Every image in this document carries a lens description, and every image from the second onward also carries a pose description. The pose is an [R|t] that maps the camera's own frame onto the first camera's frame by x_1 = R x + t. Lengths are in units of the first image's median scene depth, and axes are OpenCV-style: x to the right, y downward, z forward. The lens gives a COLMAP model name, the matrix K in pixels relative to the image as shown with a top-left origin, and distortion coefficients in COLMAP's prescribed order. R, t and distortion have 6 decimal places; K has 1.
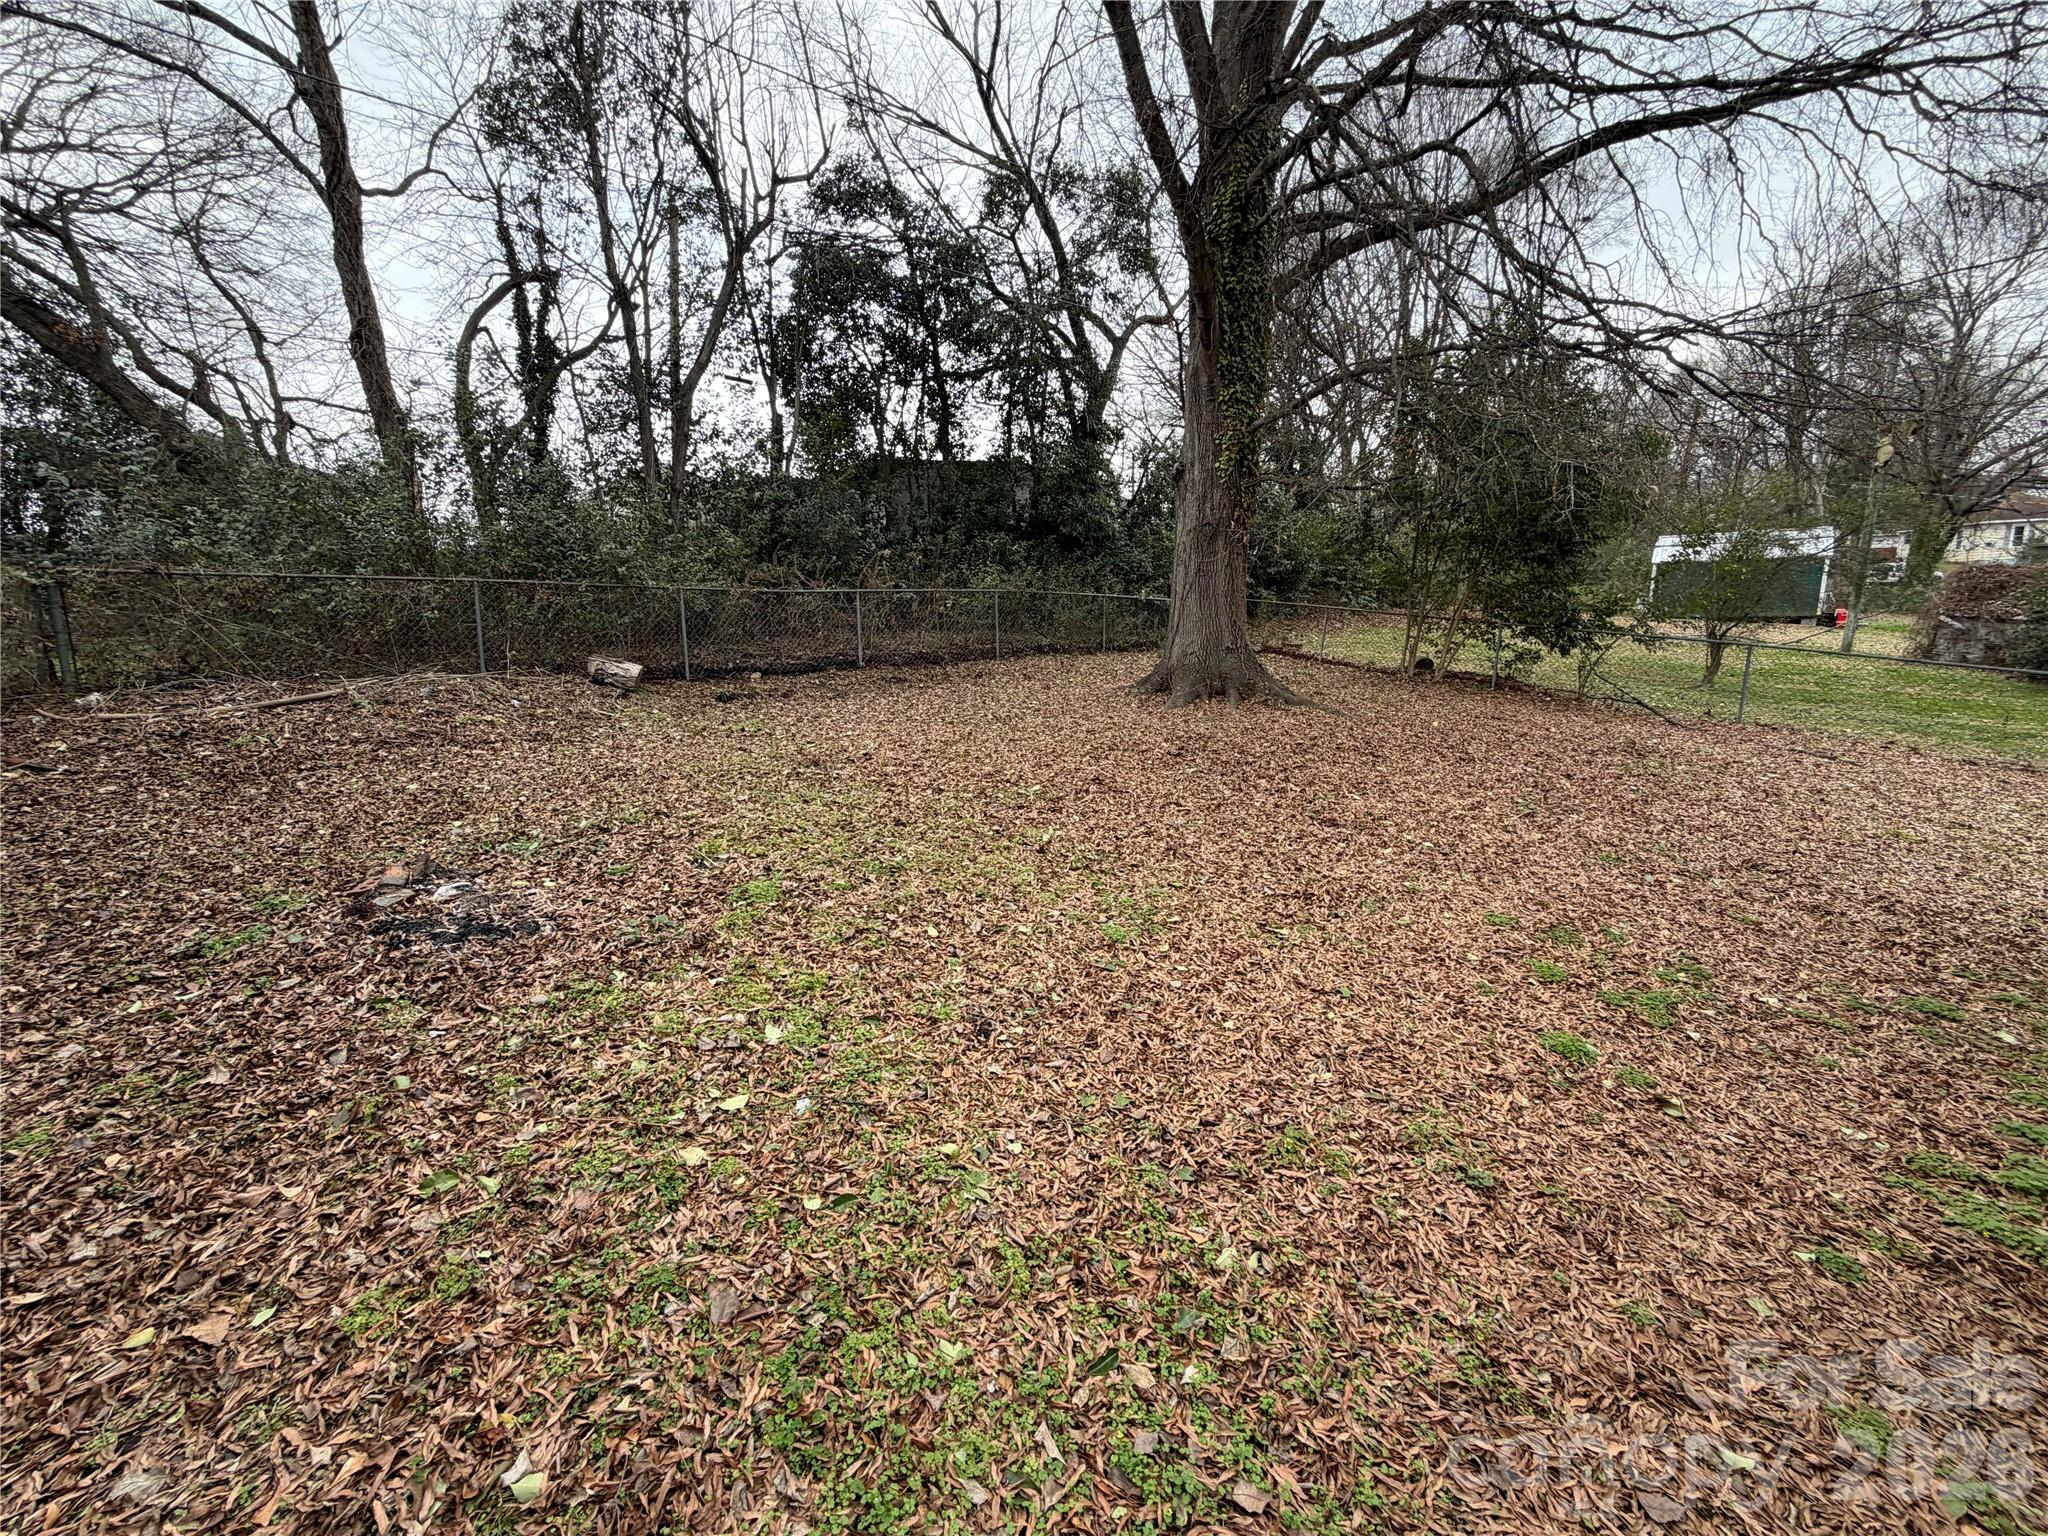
lens RADIAL K [[828.4, 0, 1025.6], [0, 828.4, 765.7], [0, 0, 1]] dist [-0.000741, 0.000077]
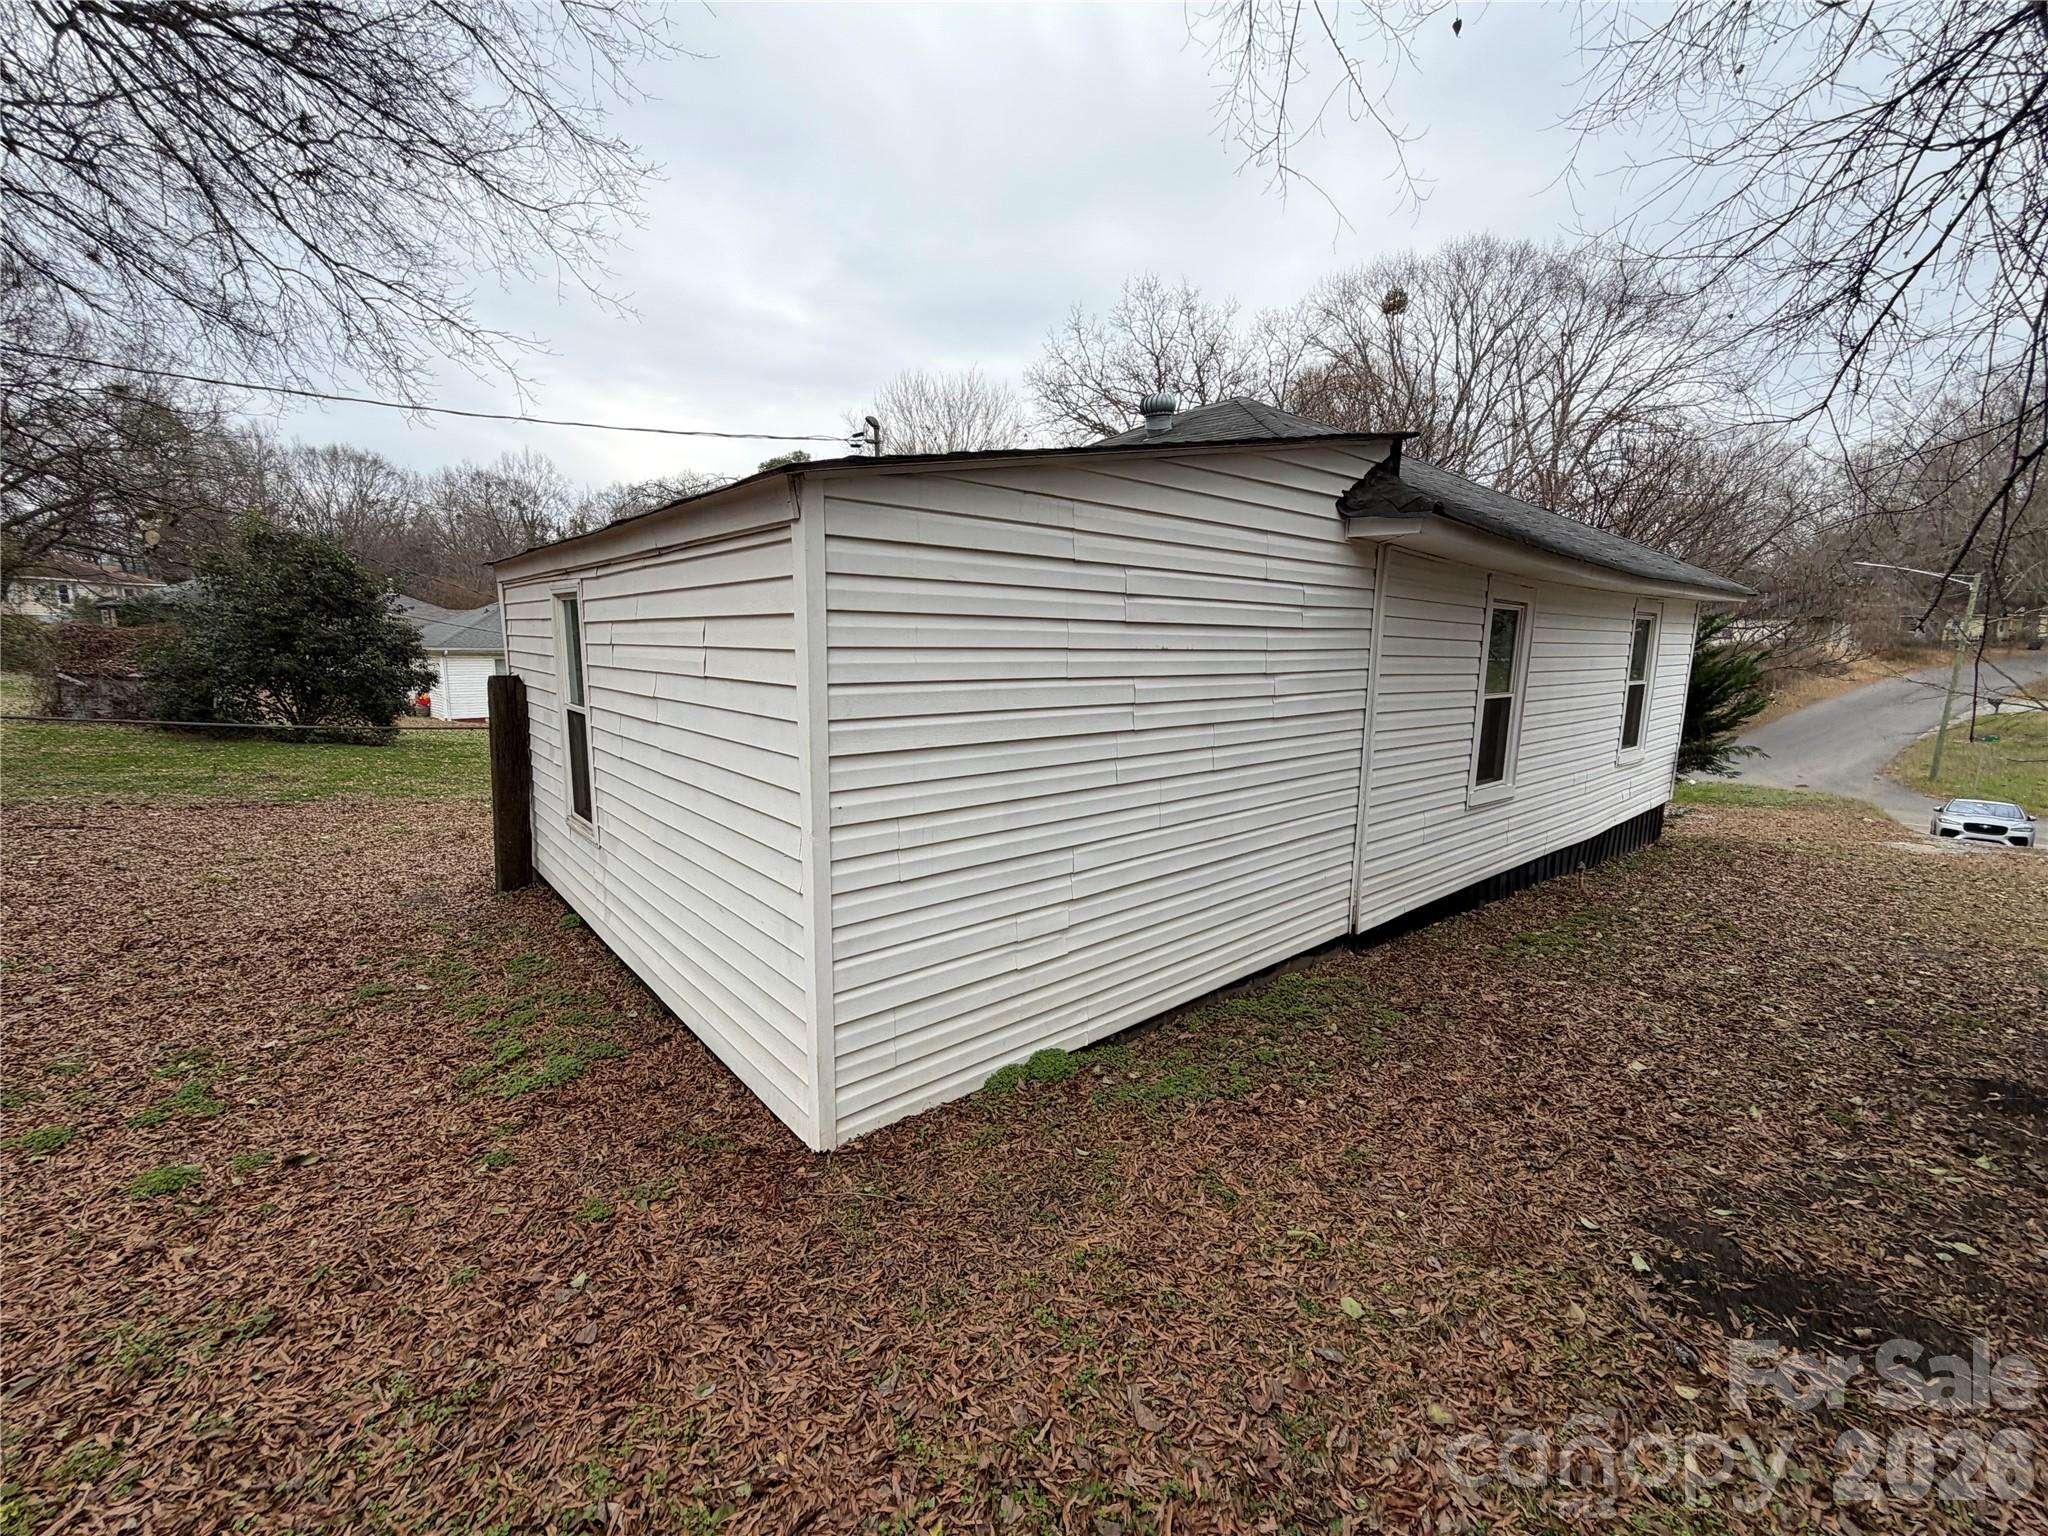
lens RADIAL K [[828.4, 0, 1022.7], [0, 828.4, 774.5], [0, 0, 1]] dist [-0.000741, 0.000077]
pose [[-0.183245, -0.123787, 0.975243, -0.443187], [0.167215, 0.973659, 0.155005, -0.096481], [-0.968742, 0.191479, -0.157719, 0.216193]]
